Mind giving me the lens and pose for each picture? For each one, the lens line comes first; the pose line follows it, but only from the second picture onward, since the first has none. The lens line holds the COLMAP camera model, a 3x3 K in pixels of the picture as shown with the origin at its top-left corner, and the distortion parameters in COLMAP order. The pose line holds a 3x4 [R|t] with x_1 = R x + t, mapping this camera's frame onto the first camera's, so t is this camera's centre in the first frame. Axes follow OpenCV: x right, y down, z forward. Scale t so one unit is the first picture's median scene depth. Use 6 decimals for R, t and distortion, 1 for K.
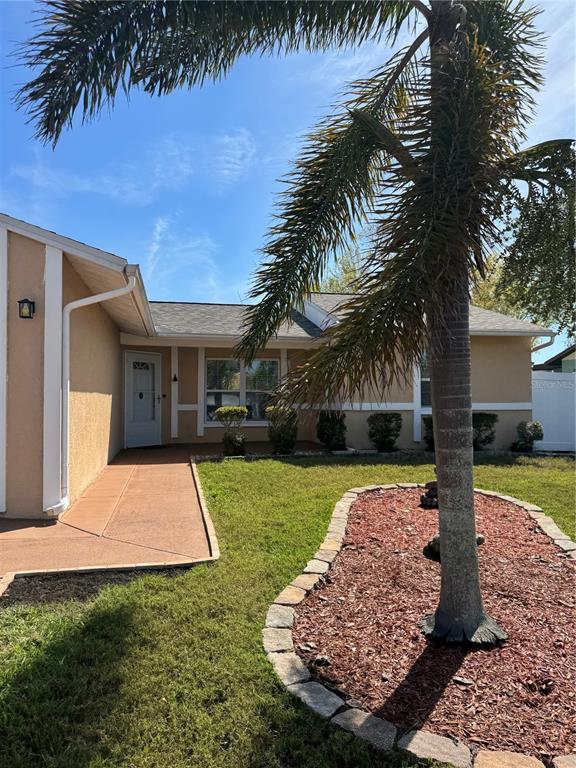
lens RADIAL K [[545.1, 0, 285.8], [0, 545.1, 384.1], [0, 0, 1]] dist [0.068887, -0.104097]
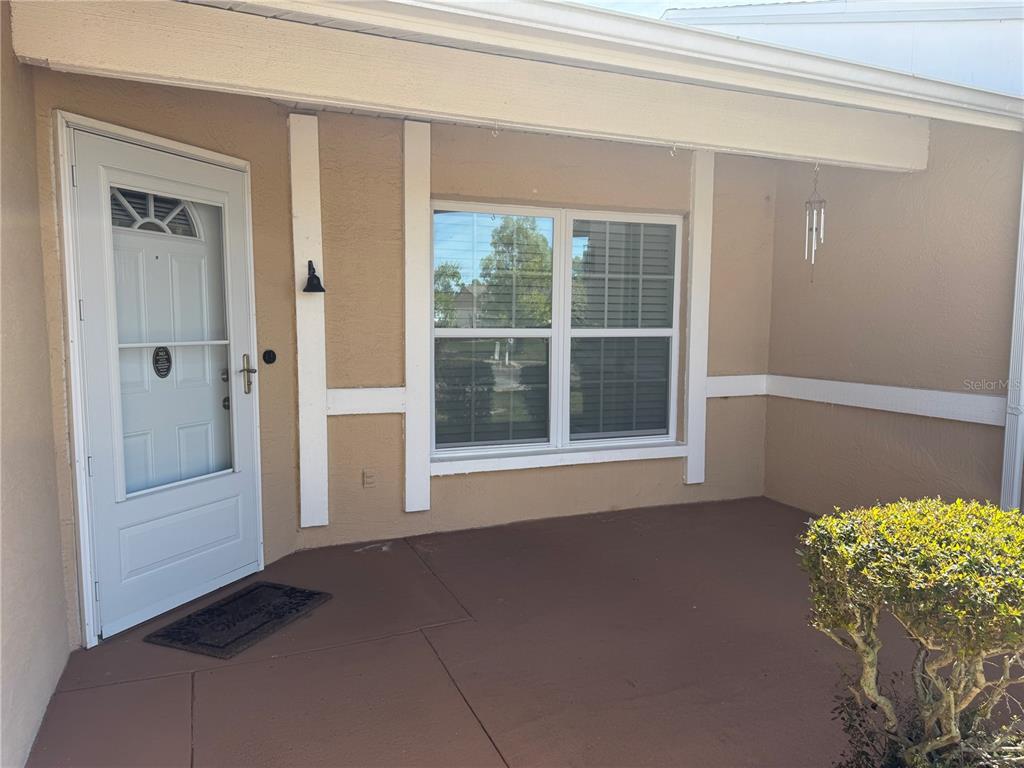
lens RADIAL K [[726.8, 0, 513.9], [0, 726.8, 382.9], [0, 0, 1]] dist [0.068887, -0.104097]
pose [[0.976126, -0.008943, 0.217022, -0.194302], [-0.020396, 0.990963, 0.132575, -0.010437], [-0.216246, -0.133837, 0.967122, 0.700591]]
